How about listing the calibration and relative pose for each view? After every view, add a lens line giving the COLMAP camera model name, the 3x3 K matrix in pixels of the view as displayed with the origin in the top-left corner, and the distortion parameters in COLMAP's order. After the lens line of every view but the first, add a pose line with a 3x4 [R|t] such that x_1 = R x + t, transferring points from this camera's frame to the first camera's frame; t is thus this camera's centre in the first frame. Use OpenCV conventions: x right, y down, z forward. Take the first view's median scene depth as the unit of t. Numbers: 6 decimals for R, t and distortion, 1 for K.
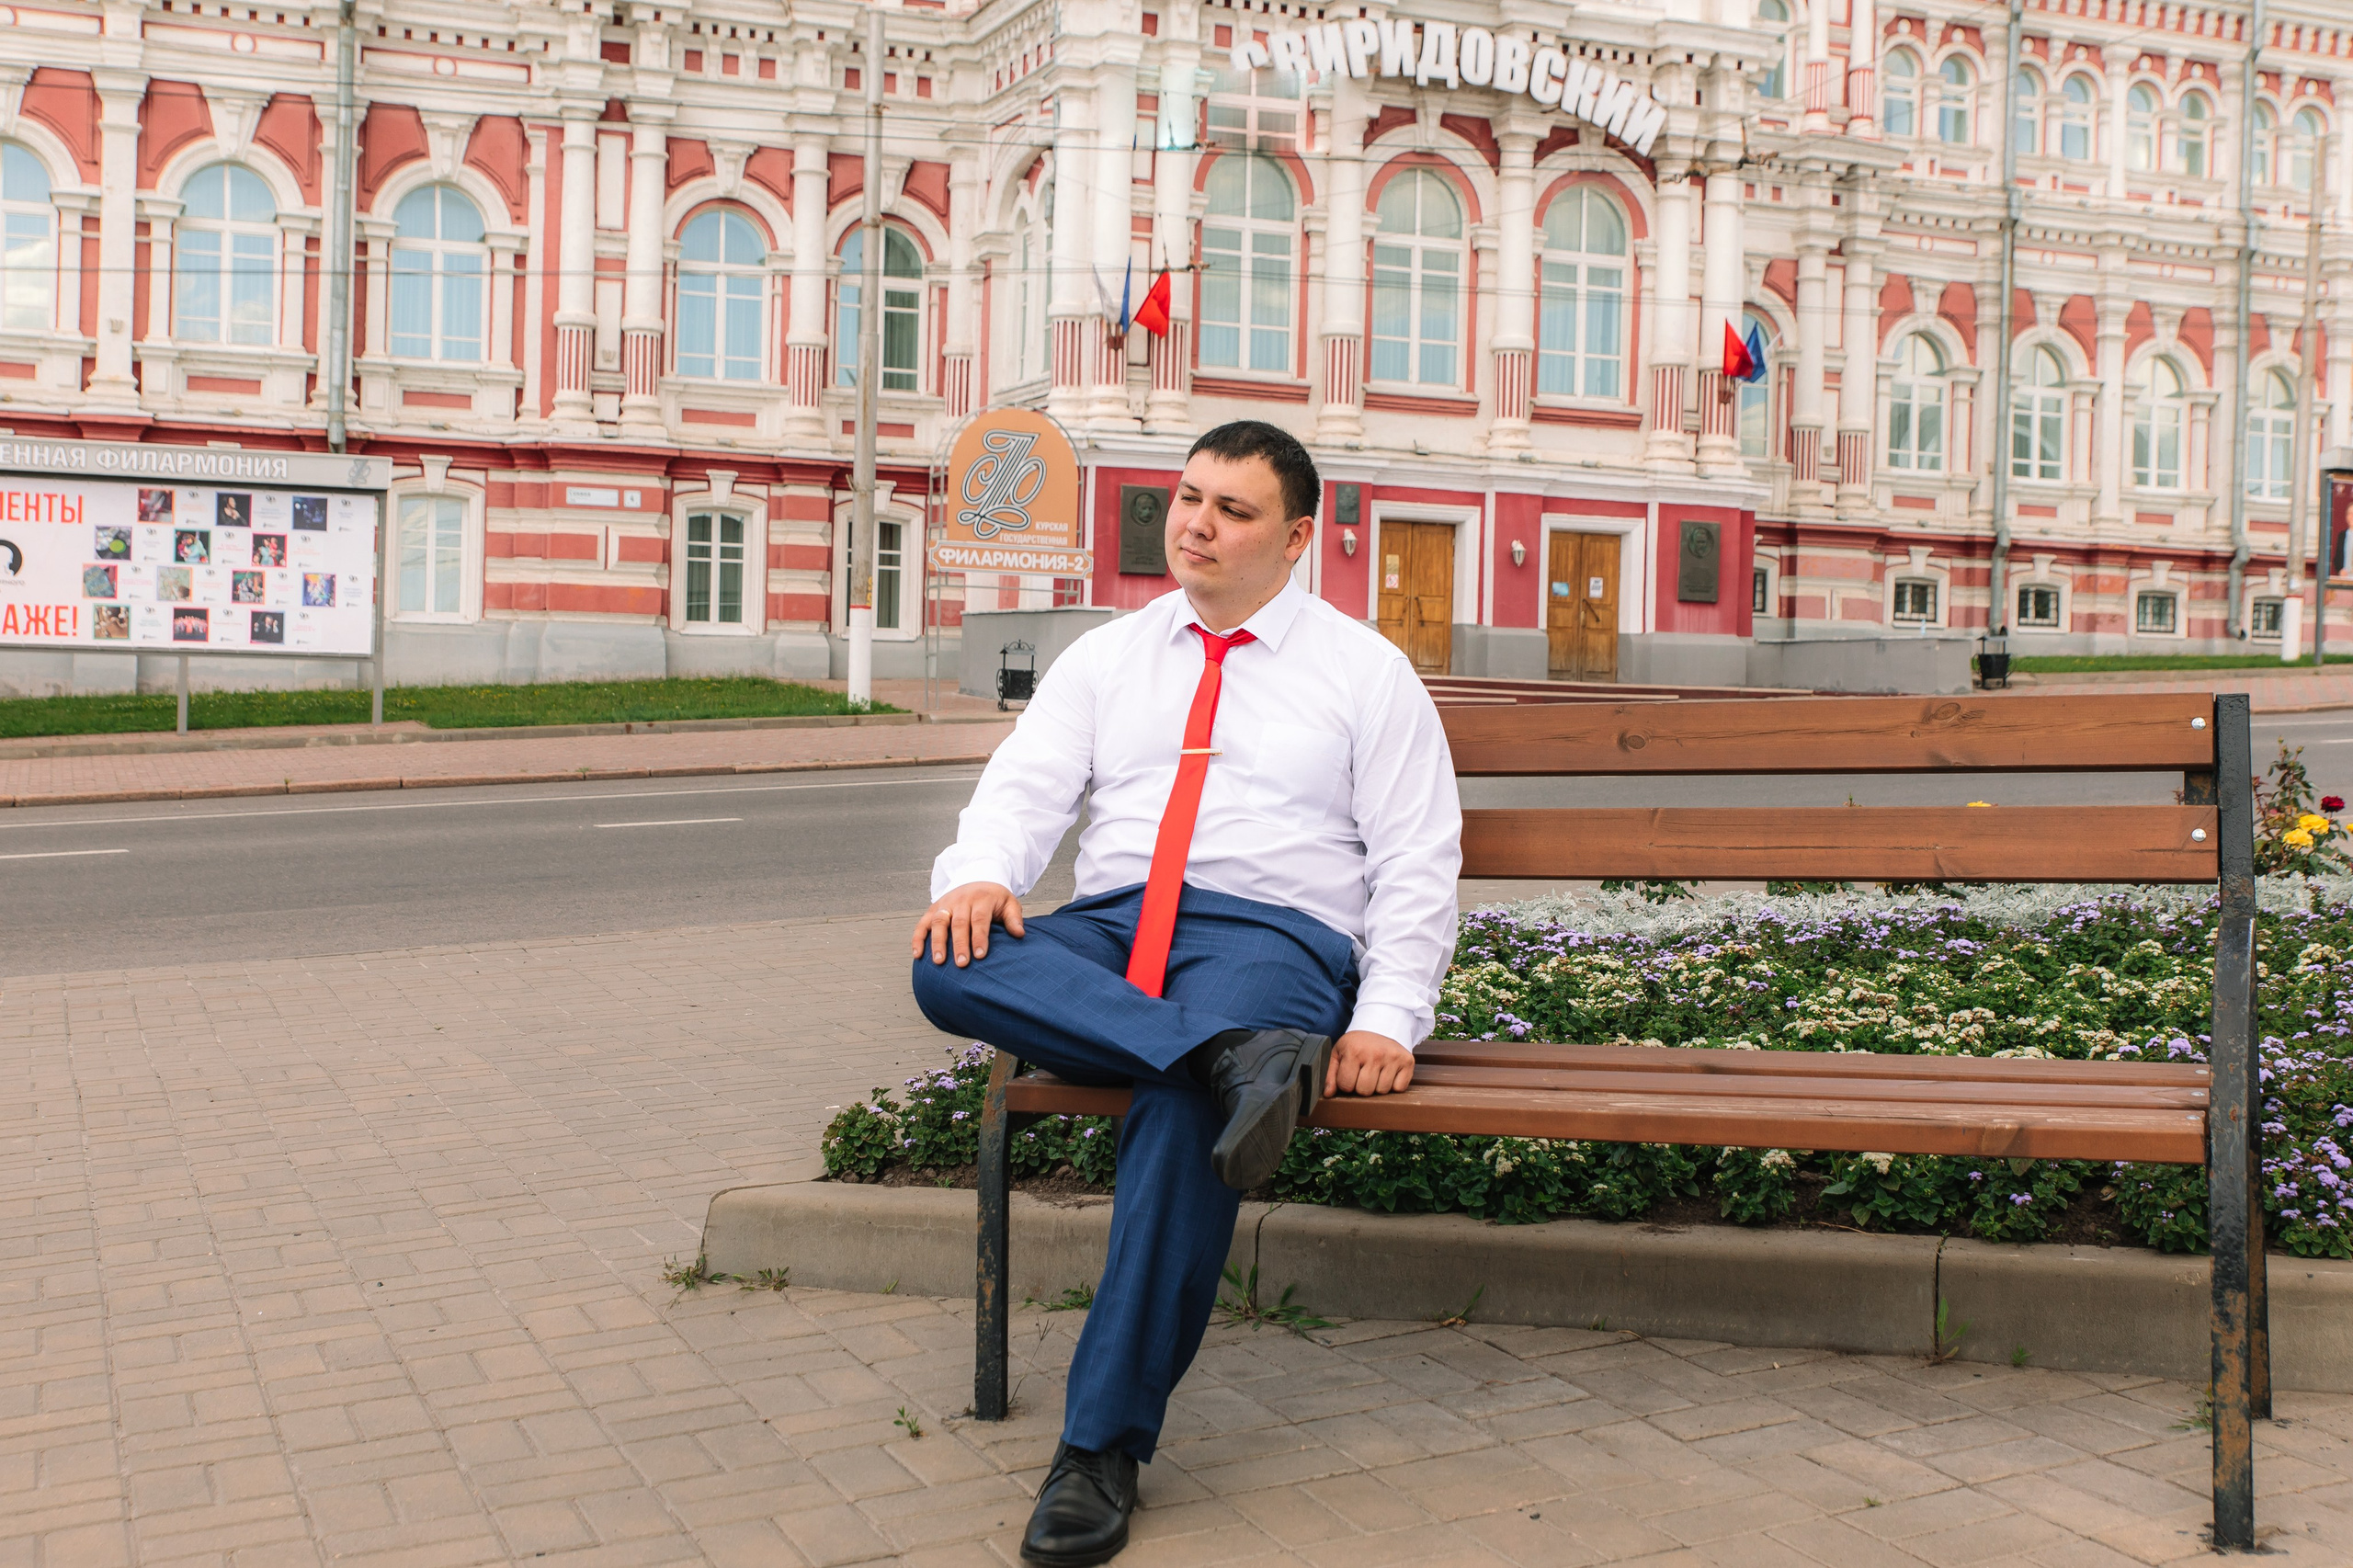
lens RADIAL K [[2718.0, 0, 1161.5], [0, 2718.0, 737.8], [0, 0, 1]] dist [-0.012414, 0.000000]
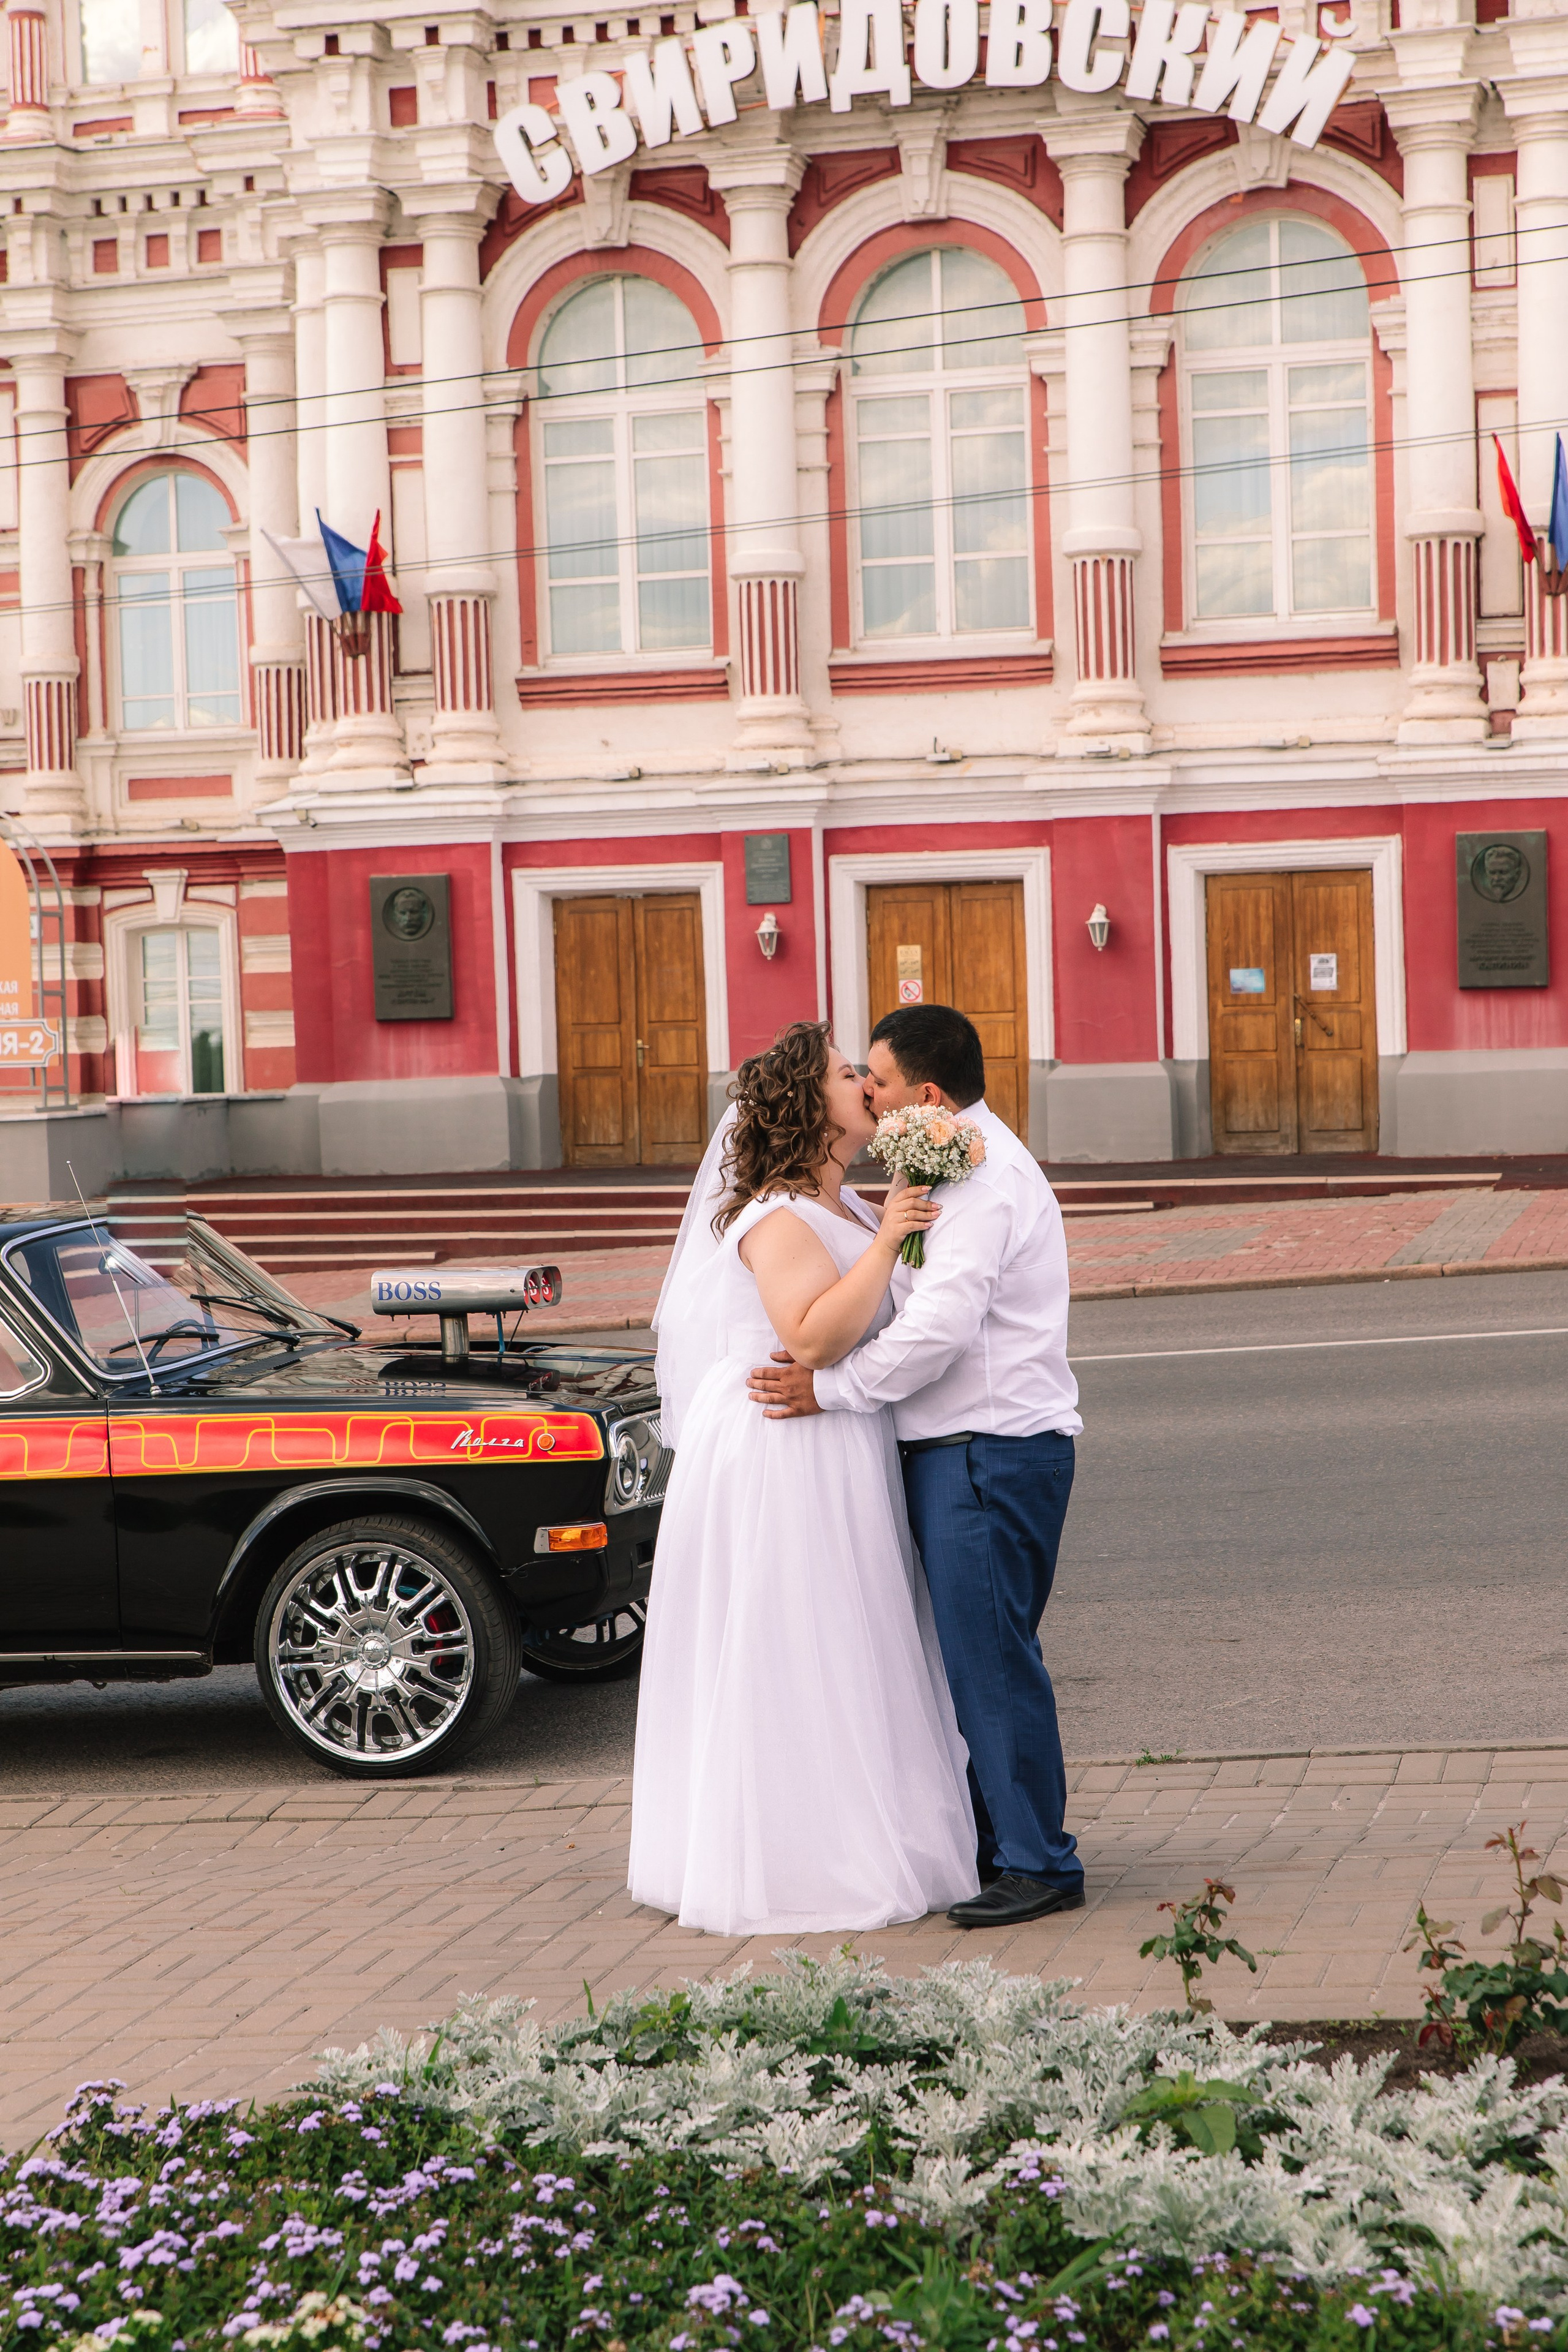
lens RADIAL K [[4085.8, 0, 752.6], [0, 4085.8, 1168.4], [0, 0, 1]] dist [0.024985, 0.000000]
pose [[0.783119, -0.025556, -0.621347, 0.570090], [0.048002, 0.998658, 0.019425, -0.037862], [0.620017, -0.045038, 0.783295, 0.301662]]
